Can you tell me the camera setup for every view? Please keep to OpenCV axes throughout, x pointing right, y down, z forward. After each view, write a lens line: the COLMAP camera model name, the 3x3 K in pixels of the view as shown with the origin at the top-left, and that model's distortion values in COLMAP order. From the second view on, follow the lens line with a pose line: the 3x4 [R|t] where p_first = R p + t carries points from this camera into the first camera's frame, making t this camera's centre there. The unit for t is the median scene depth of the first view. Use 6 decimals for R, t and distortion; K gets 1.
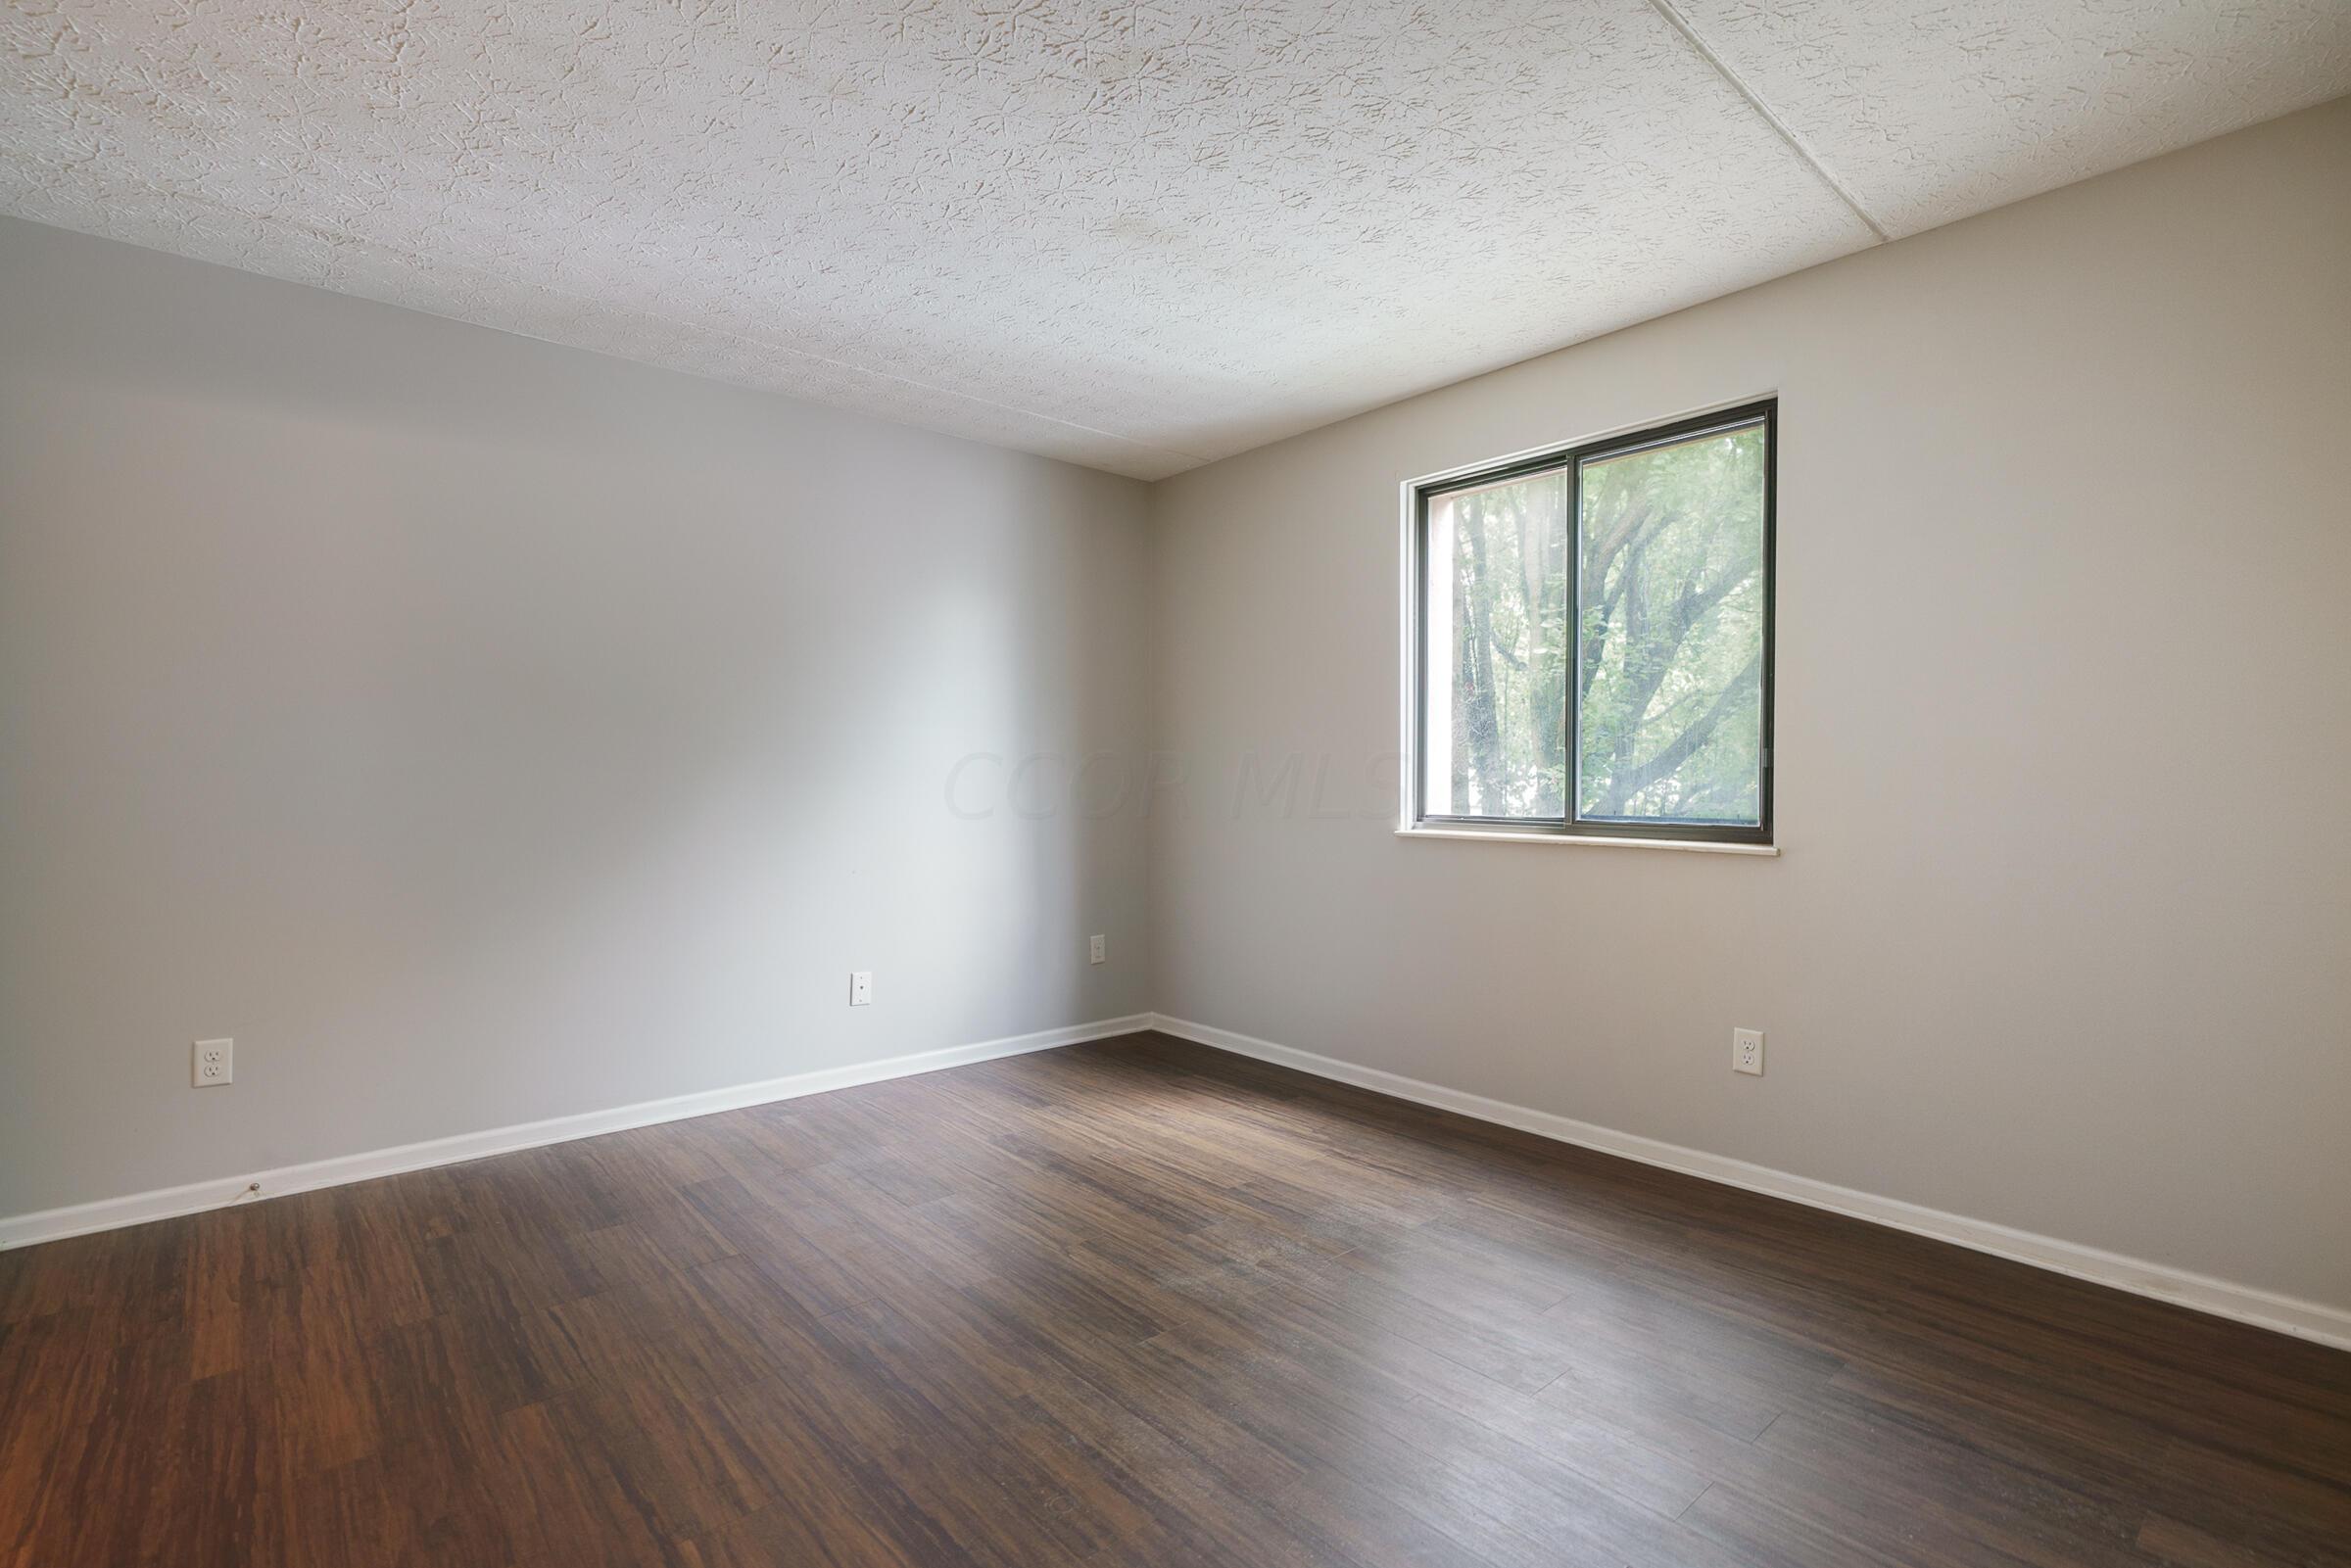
lens RADIAL K [[1101.3, 0, 1176.1], [0, 1101.3, 783.7], [0, 0, 1]] dist [0.019276, 0.000929]
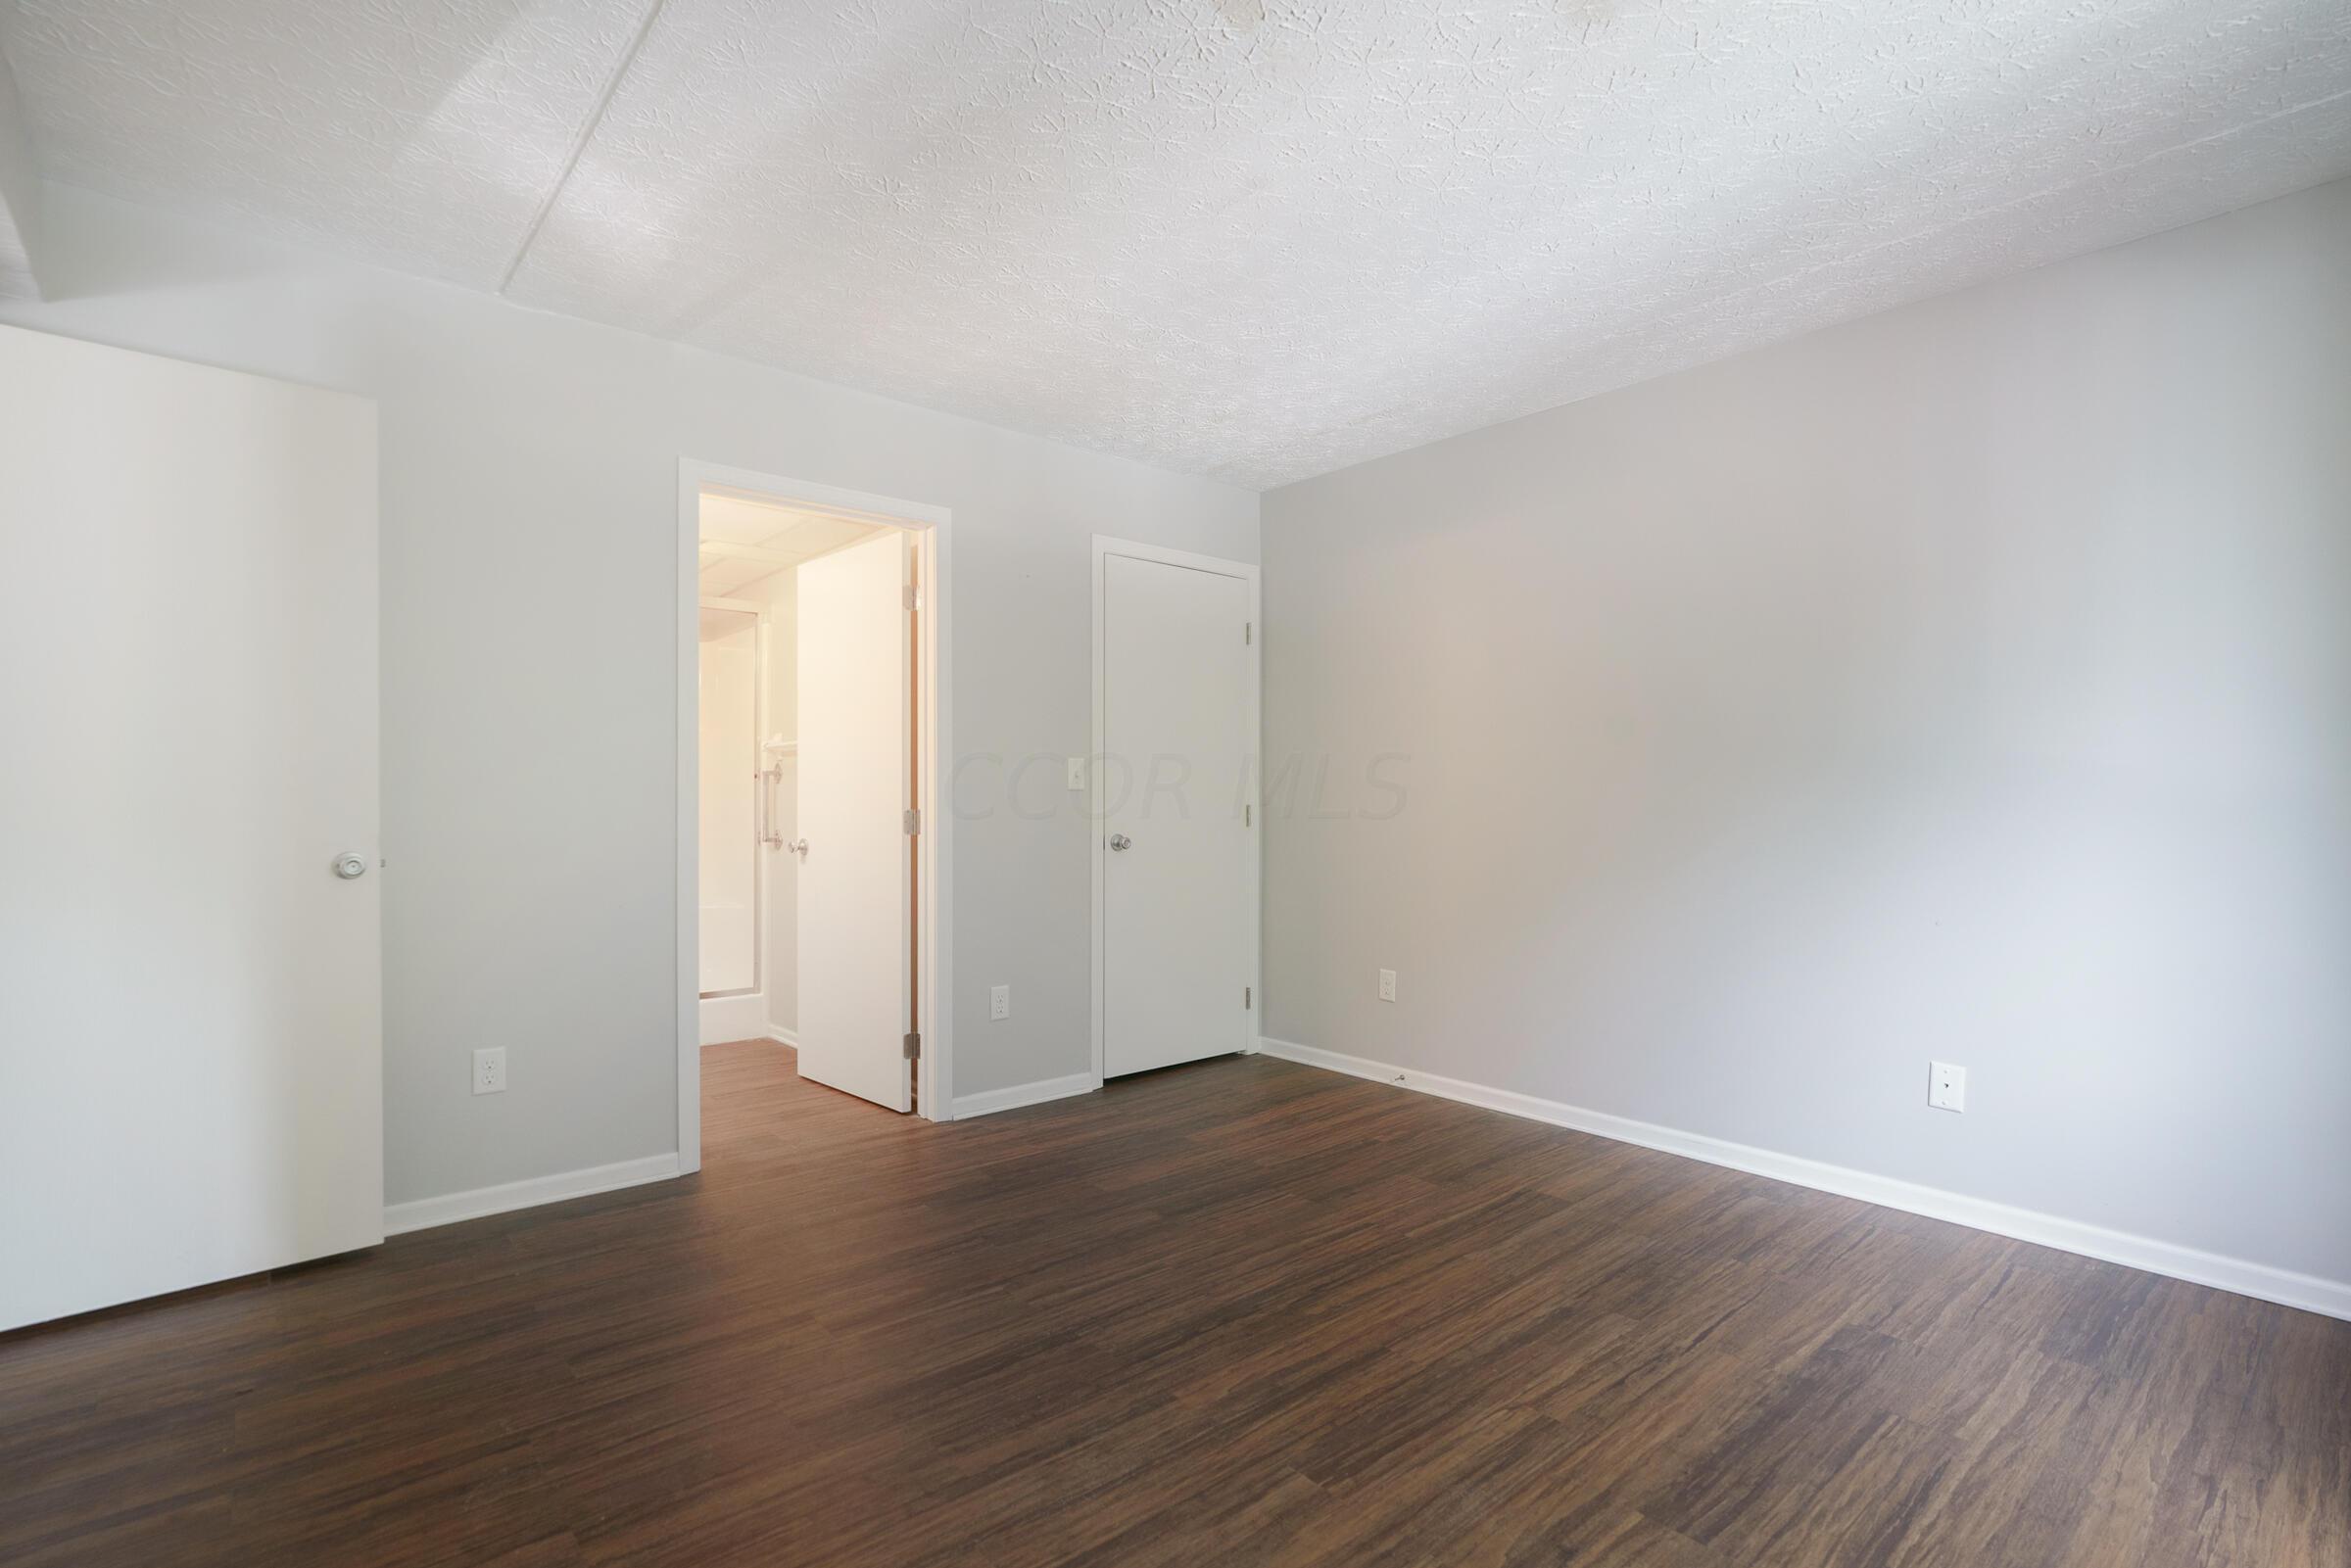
lens RADIAL K [[1101.3, 0, 1167.7], [0, 1101.3, 788.3], [0, 0, 1]] dist [0.019276, 0.000929]
pose [[-0.005630, -0.016194, -0.999853, 0.605500], [-0.002642, 0.999866, -0.016179, 0.007067], [0.999981, 0.002551, -0.005672, 0.681577]]
